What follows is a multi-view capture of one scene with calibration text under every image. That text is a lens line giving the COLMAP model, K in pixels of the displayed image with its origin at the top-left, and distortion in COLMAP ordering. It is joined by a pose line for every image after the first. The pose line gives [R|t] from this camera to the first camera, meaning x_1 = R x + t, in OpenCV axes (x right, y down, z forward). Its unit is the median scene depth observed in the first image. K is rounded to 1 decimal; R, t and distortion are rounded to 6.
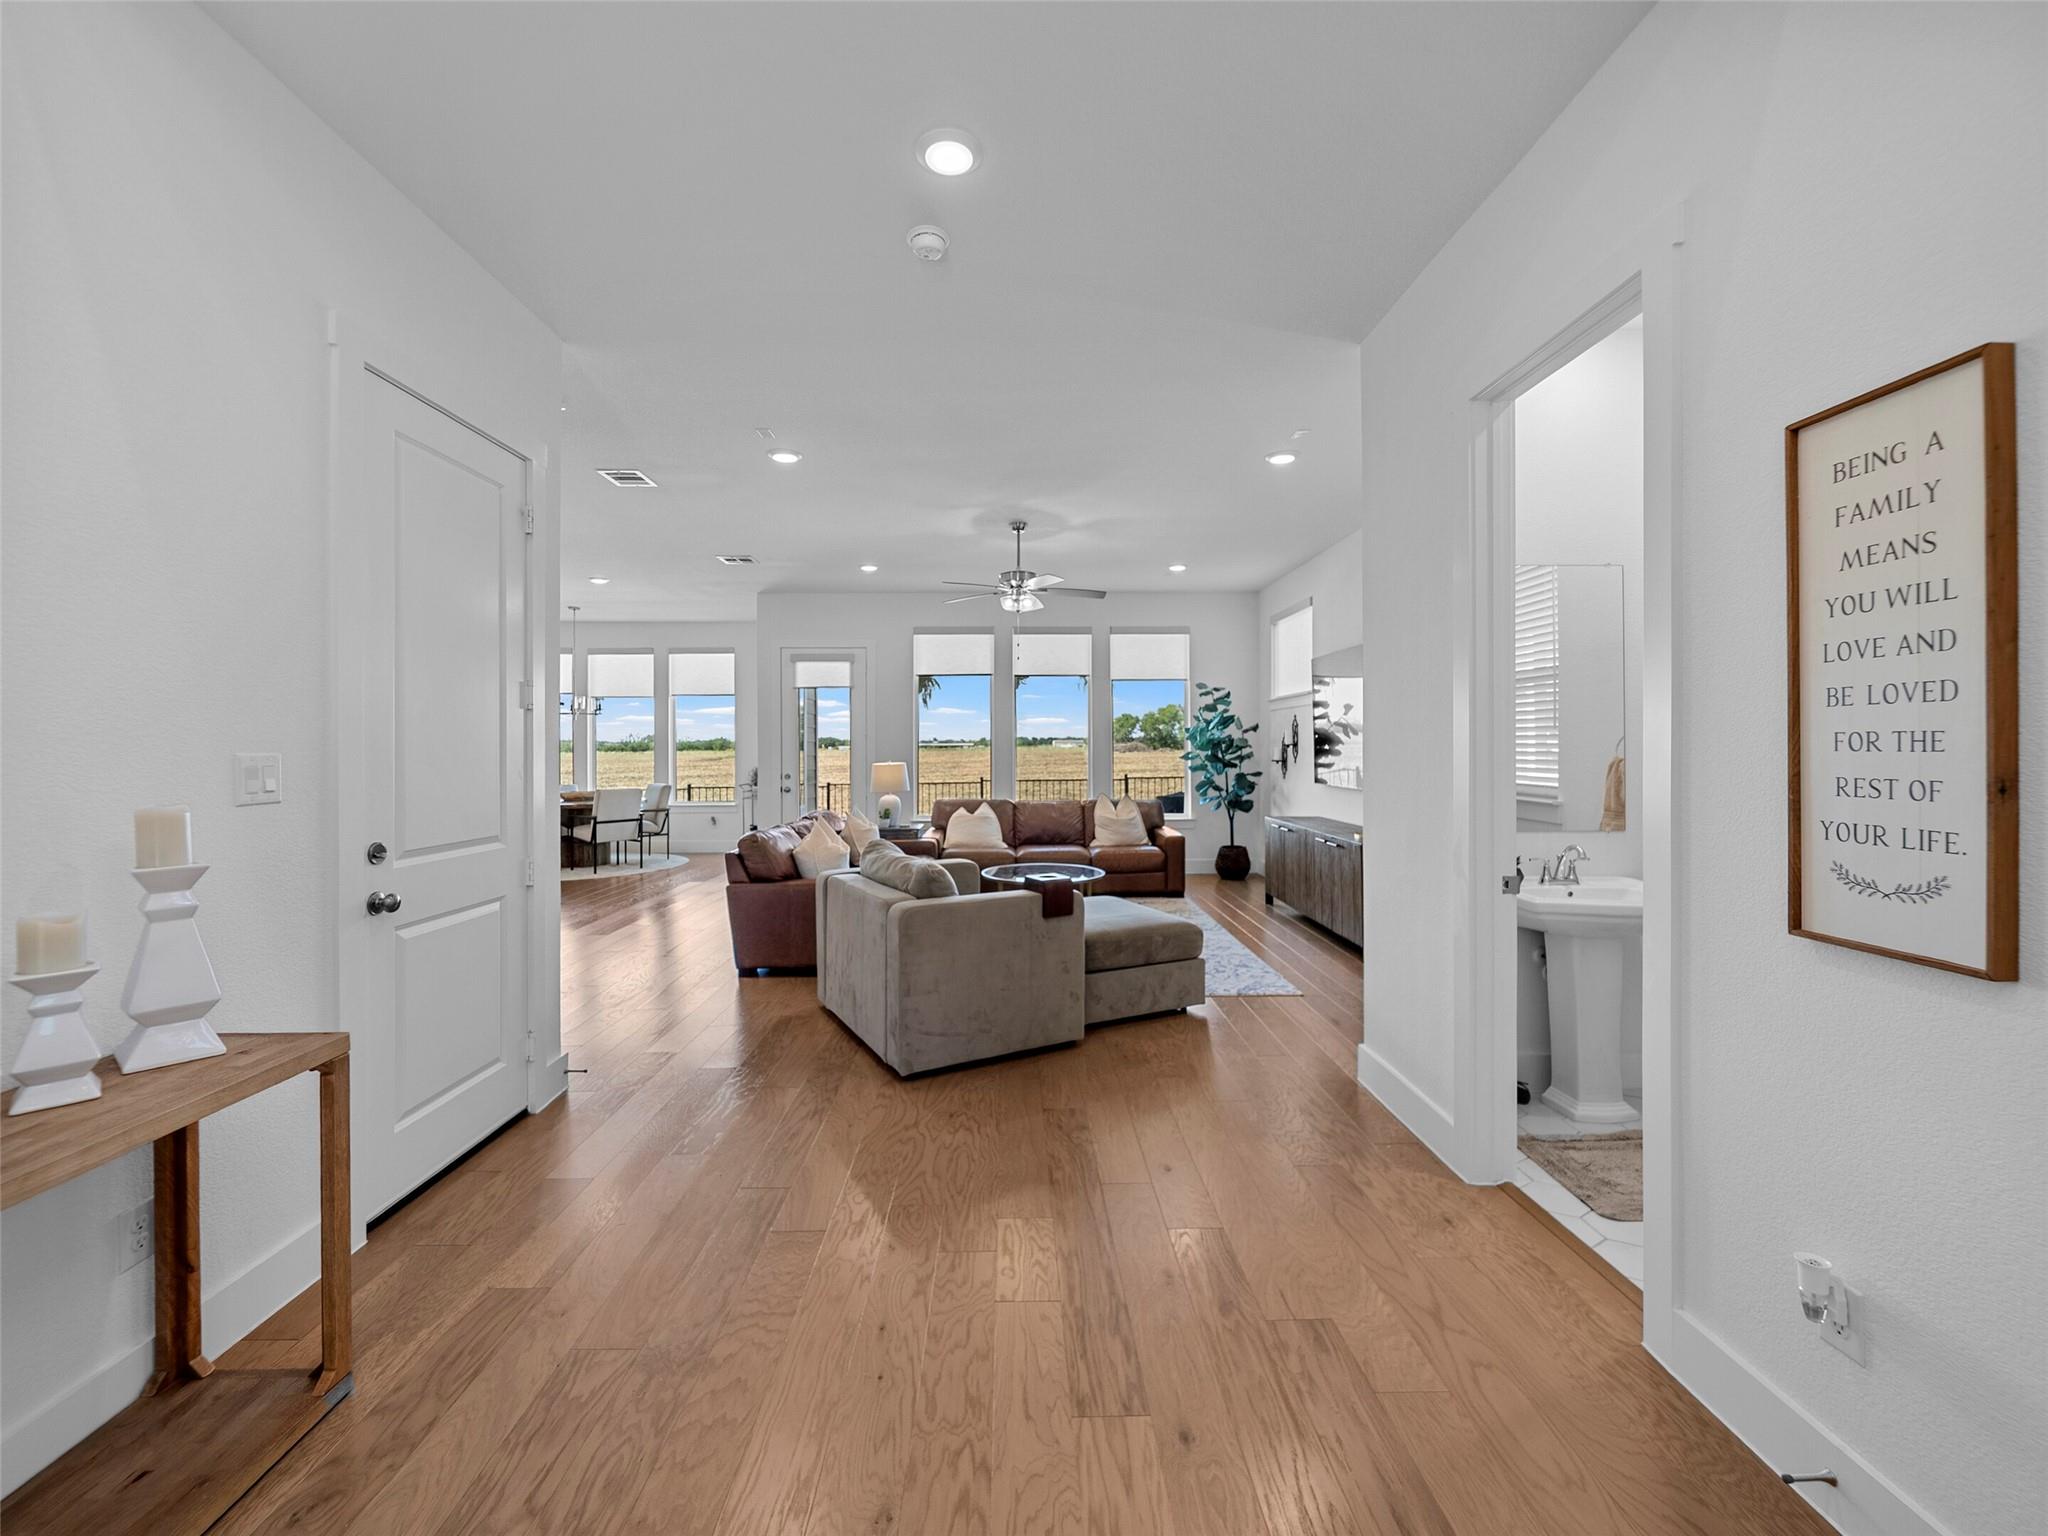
lens RADIAL K [[837.2, 0, 1027.8], [0, 837.2, 746.4], [0, 0, 1]] dist [-0.001863, -0.000638]
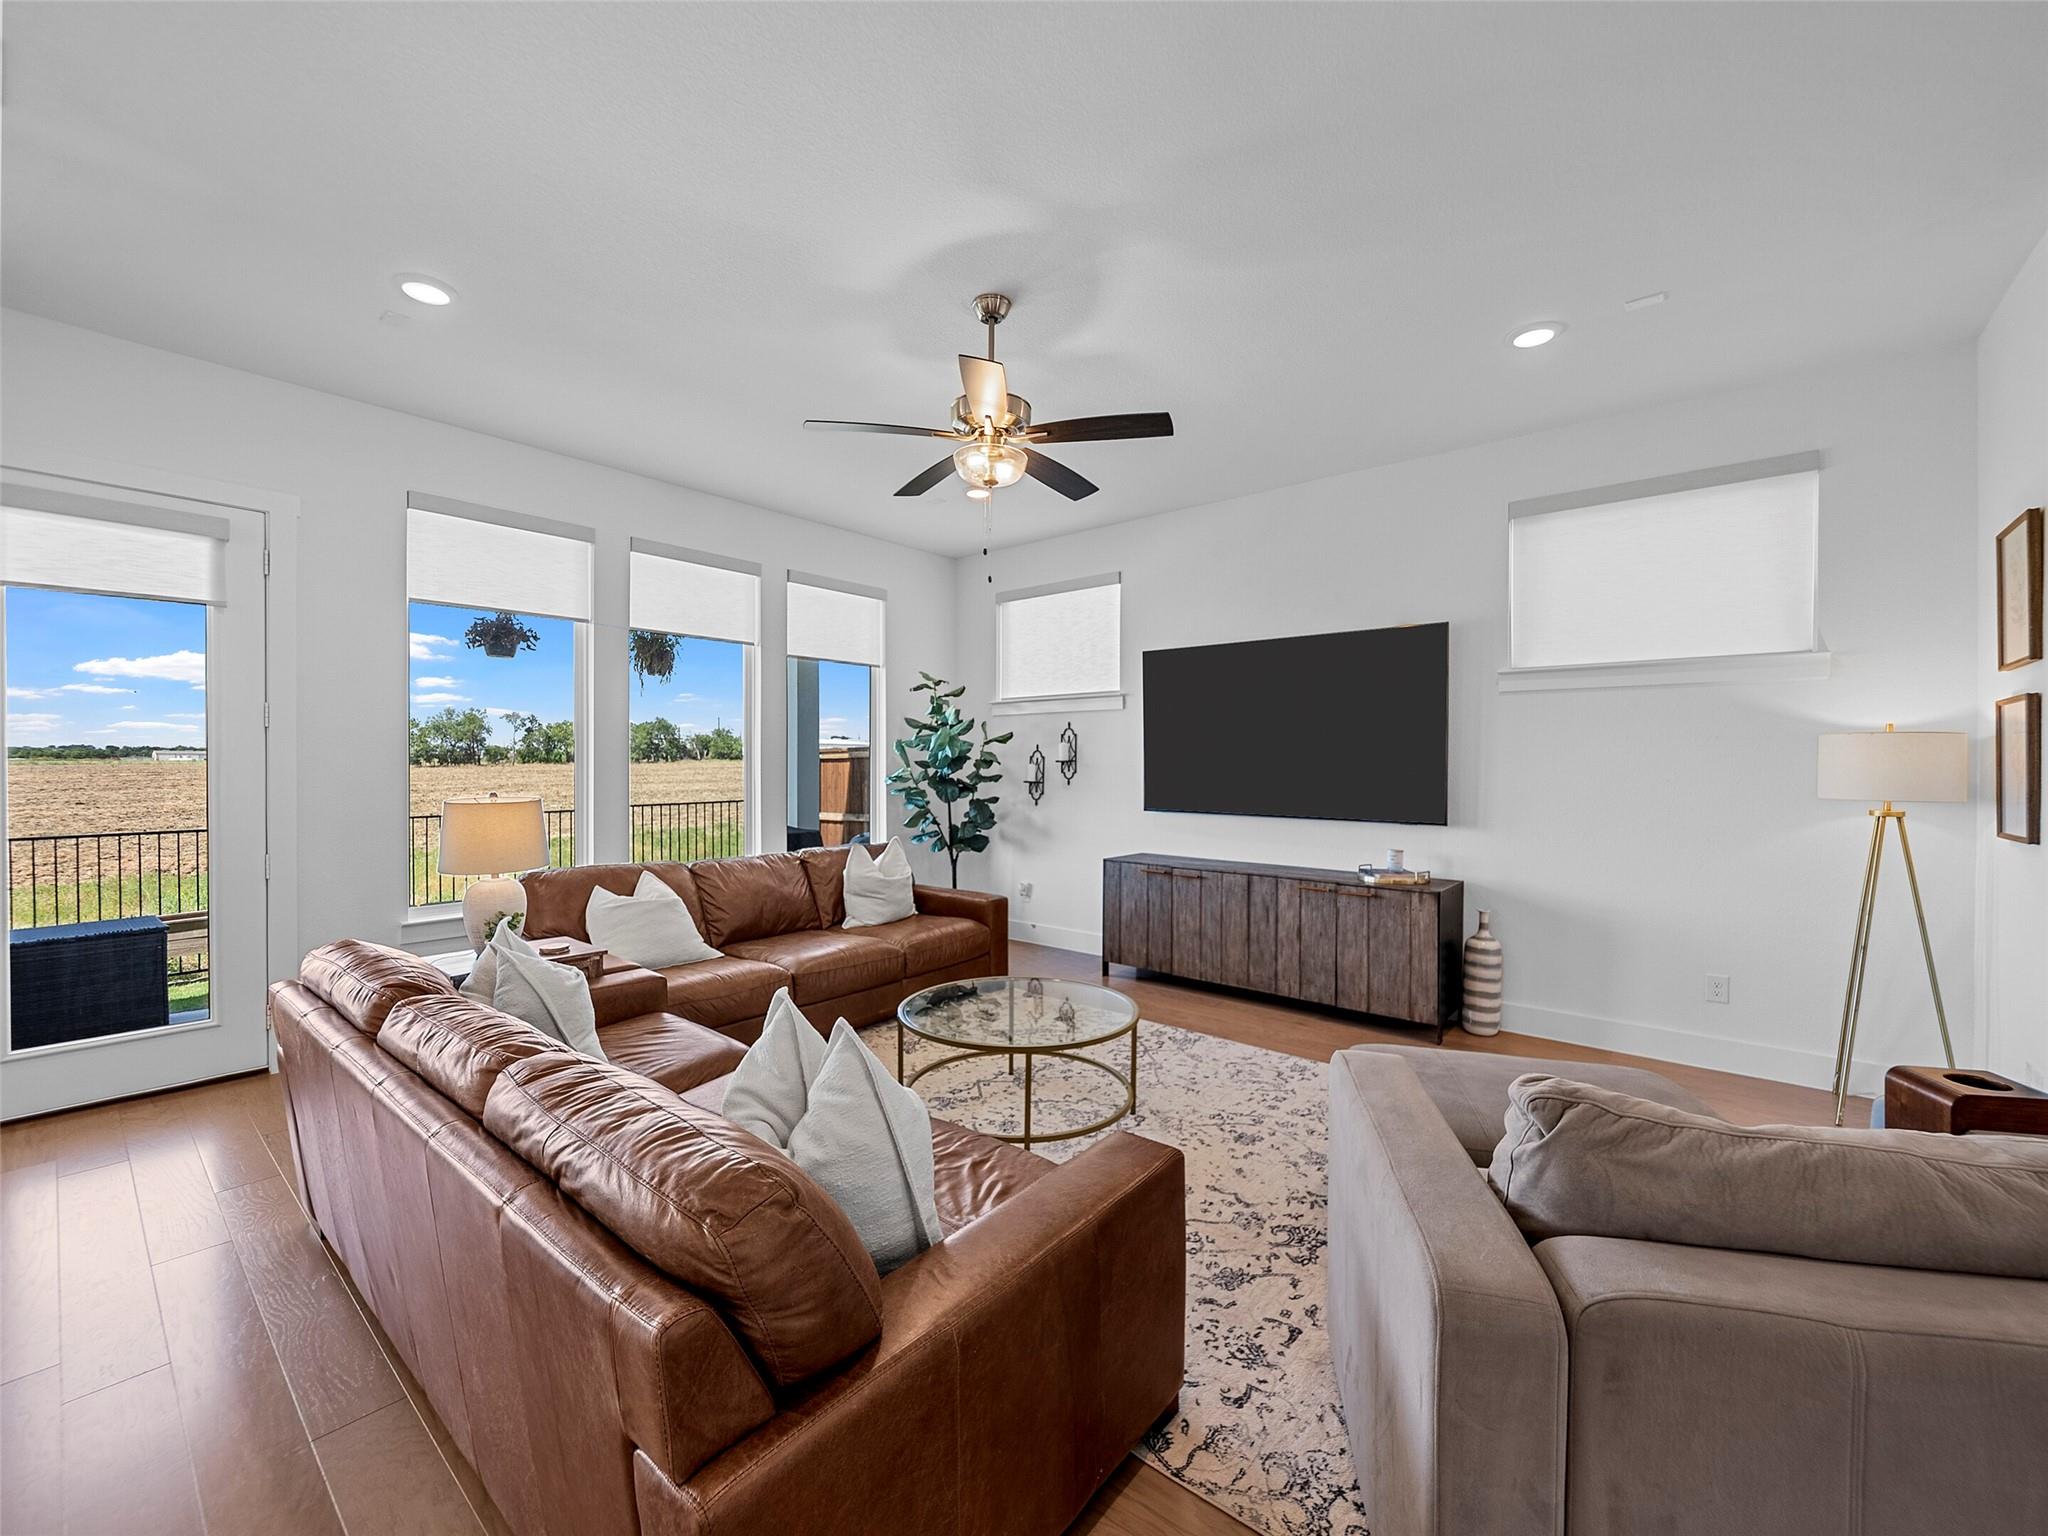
lens RADIAL K [[831.4, 0, 1024.3], [0, 831.4, 779.7], [0, 0, 1]] dist [0.000113, 0.000200]
pose [[0.670854, -0.009666, 0.741527, -0.360374], [-0.005512, 0.999822, 0.018020, 0.001903], [-0.741569, -0.016176, 0.670682, 0.669879]]
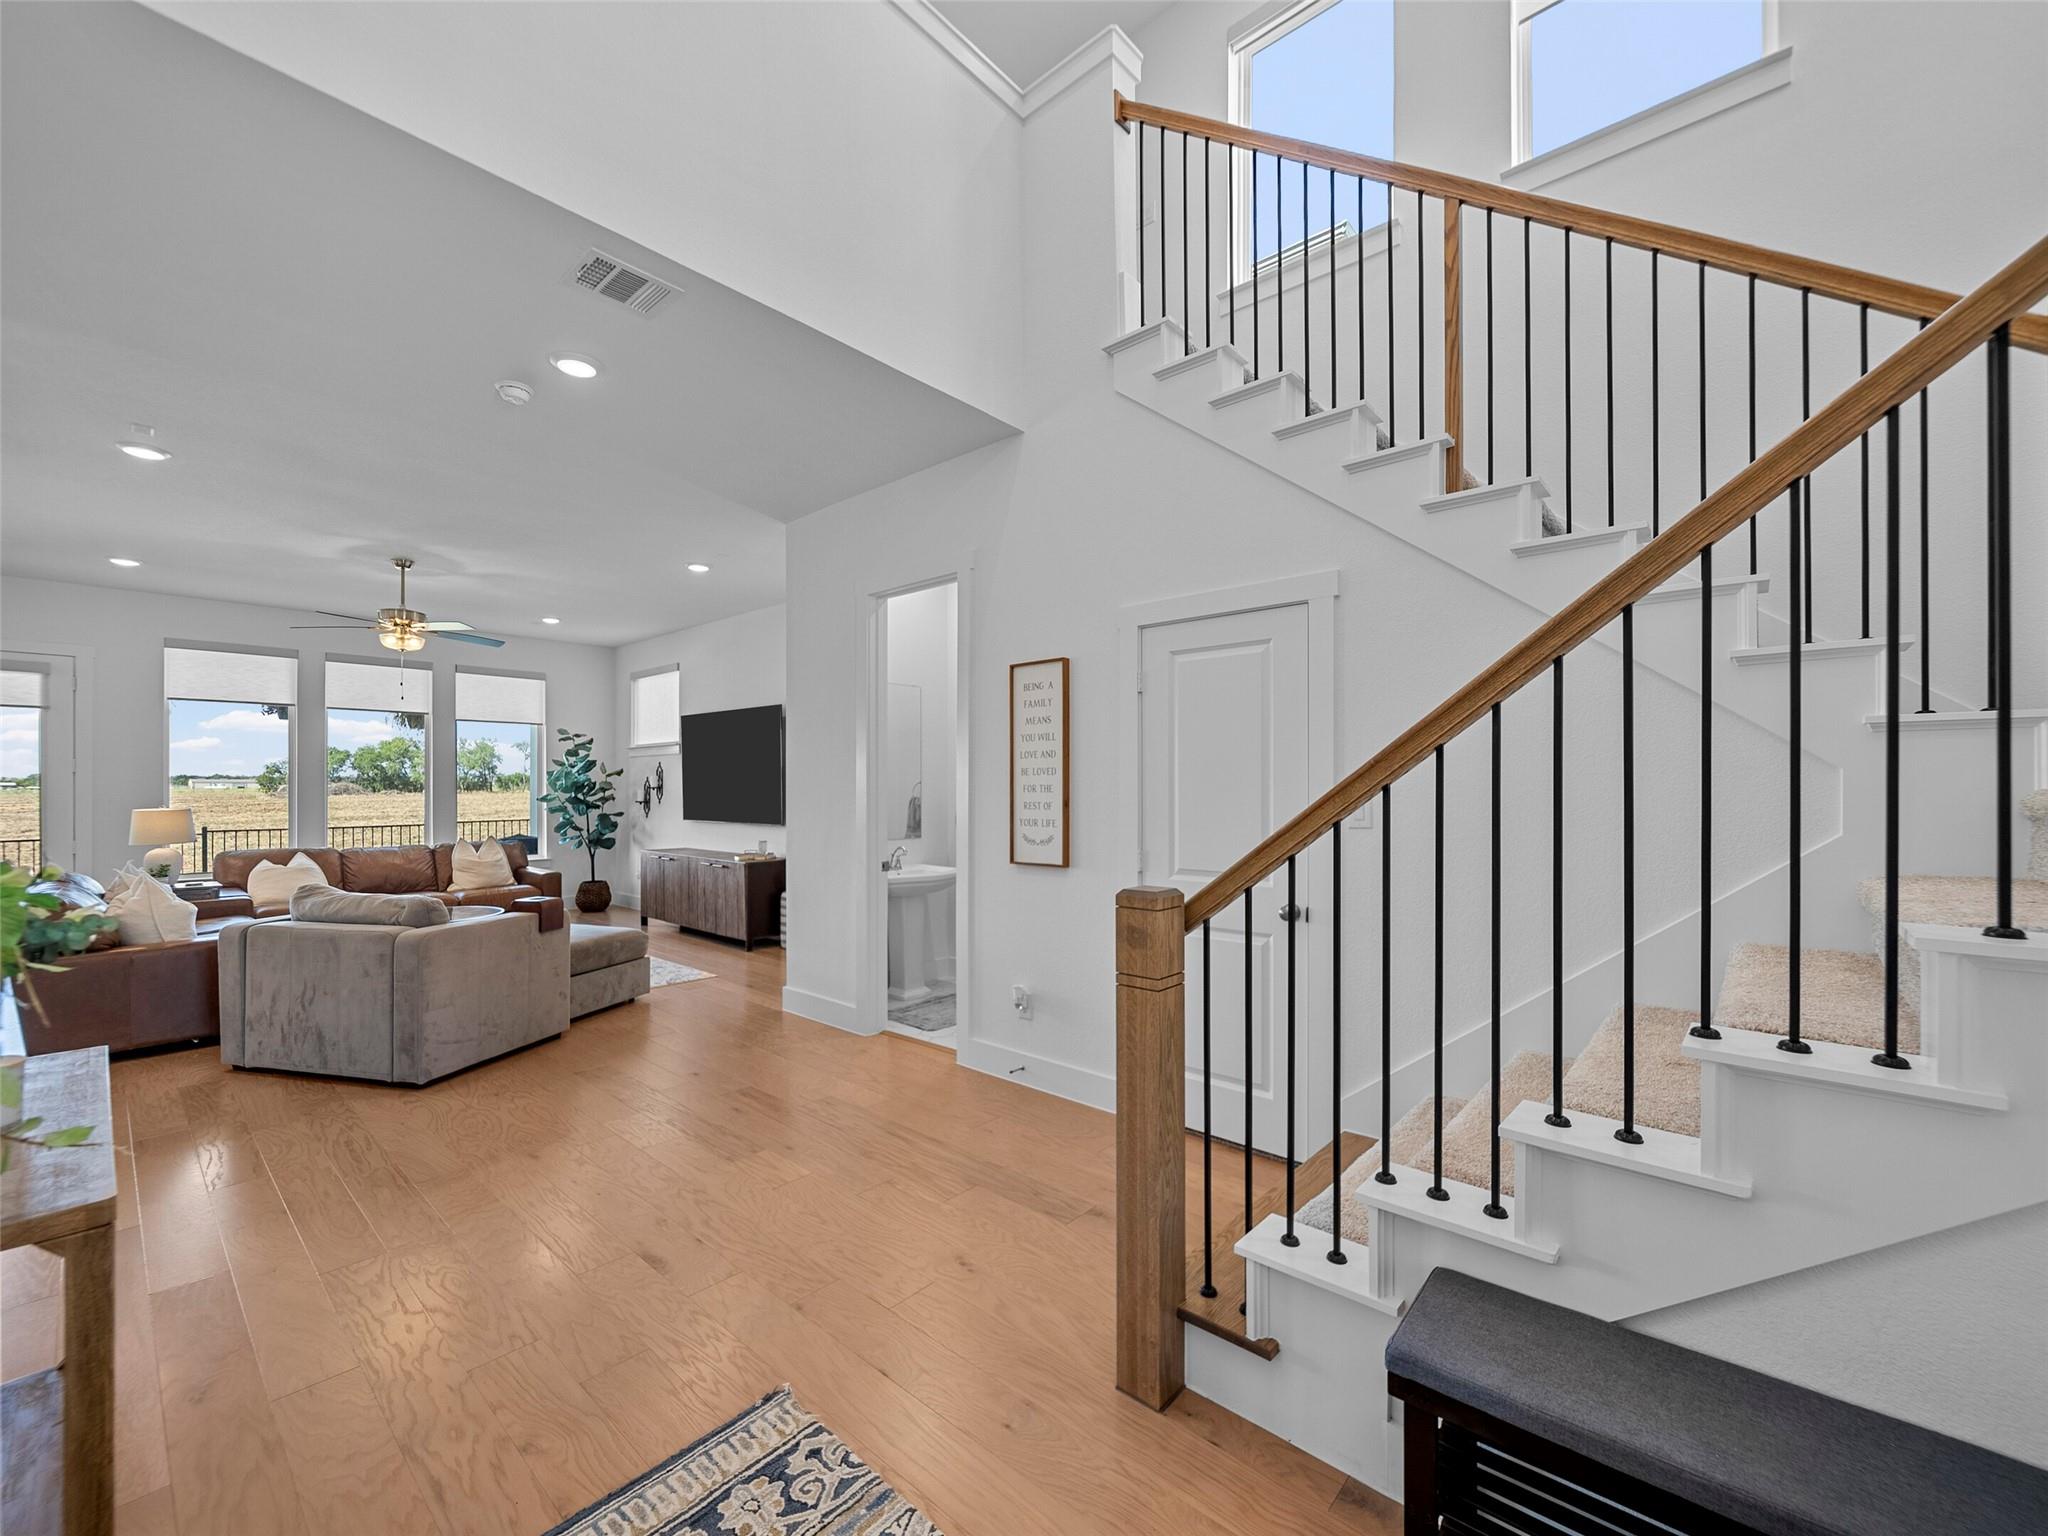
lens RADIAL K [[818.5, 0, 1017.6], [0, 818.5, 788.0], [0, 0, 1]] dist [-0.001909, -0.000518]
pose [[0.684429, 0.003378, 0.729072, -0.215341], [-0.002396, 0.999994, -0.002384, -0.000328], [-0.729076, -0.000115, 0.684433, -0.174768]]
